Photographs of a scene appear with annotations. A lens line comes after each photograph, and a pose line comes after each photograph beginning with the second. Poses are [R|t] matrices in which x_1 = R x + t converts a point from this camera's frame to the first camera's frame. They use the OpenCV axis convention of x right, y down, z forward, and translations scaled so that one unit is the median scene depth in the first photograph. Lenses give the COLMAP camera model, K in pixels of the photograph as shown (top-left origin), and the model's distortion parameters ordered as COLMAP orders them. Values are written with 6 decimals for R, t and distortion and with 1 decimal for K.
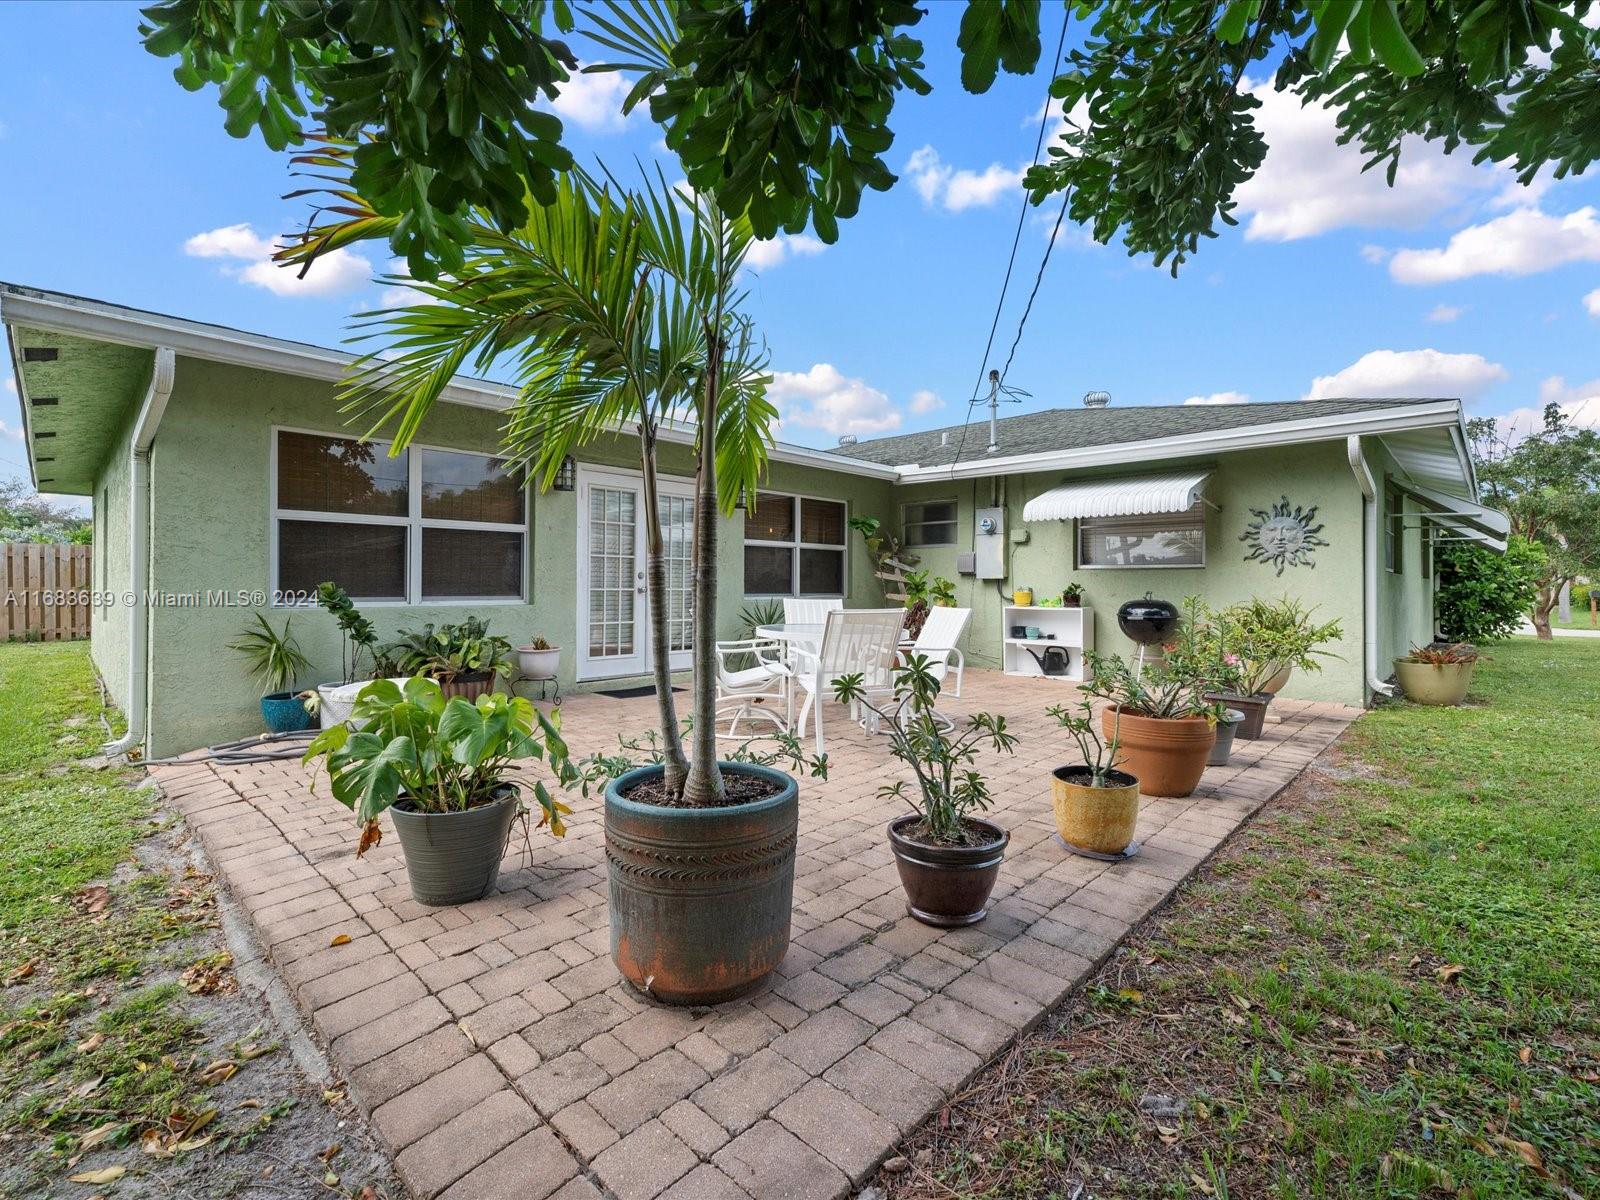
lens RADIAL K [[723.9, 0, 800.1], [0, 723.9, 587.2], [0, 0, 1]] dist [0.000367, -0.000456]
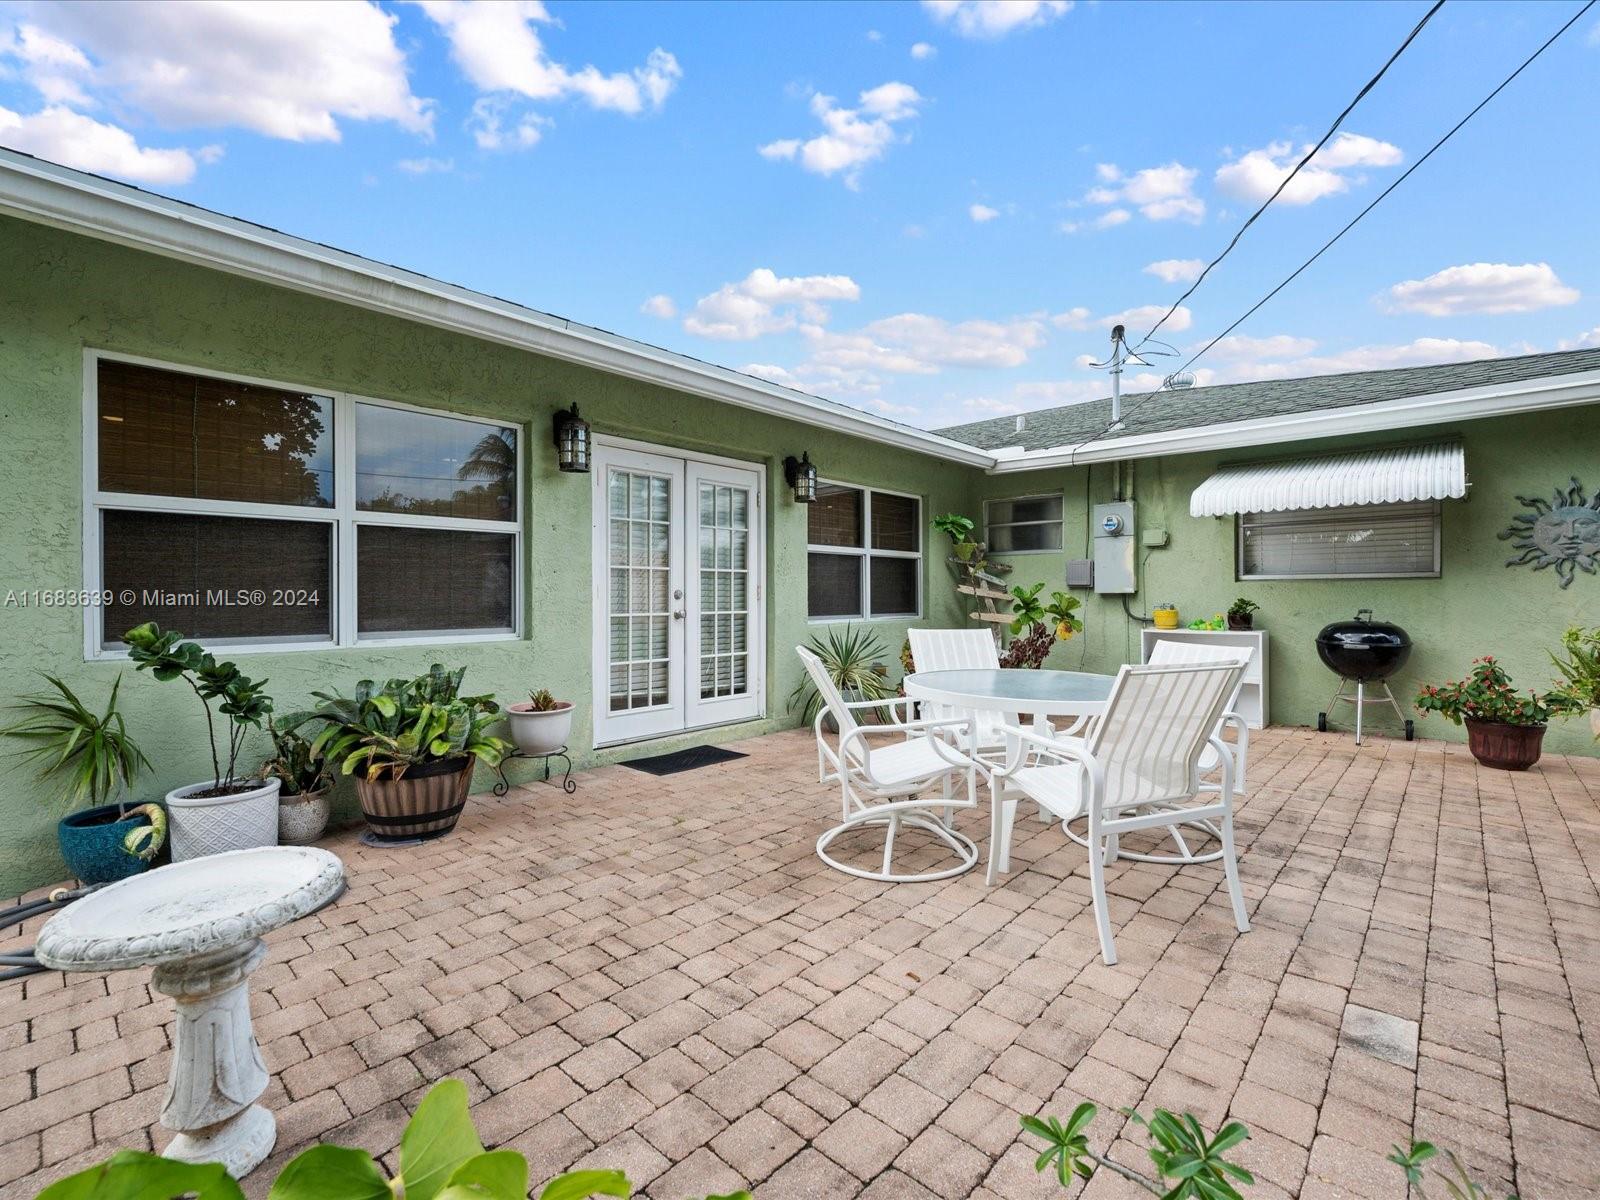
lens RADIAL K [[723.9, 0, 799.6], [0, 723.9, 599.7], [0, 0, 1]] dist [0.000367, -0.000456]
pose [[0.999676, -0.008865, 0.023868, -0.120311], [0.008823, 0.999959, 0.001896, -0.011529], [-0.023884, -0.001685, 0.999713, 0.287710]]
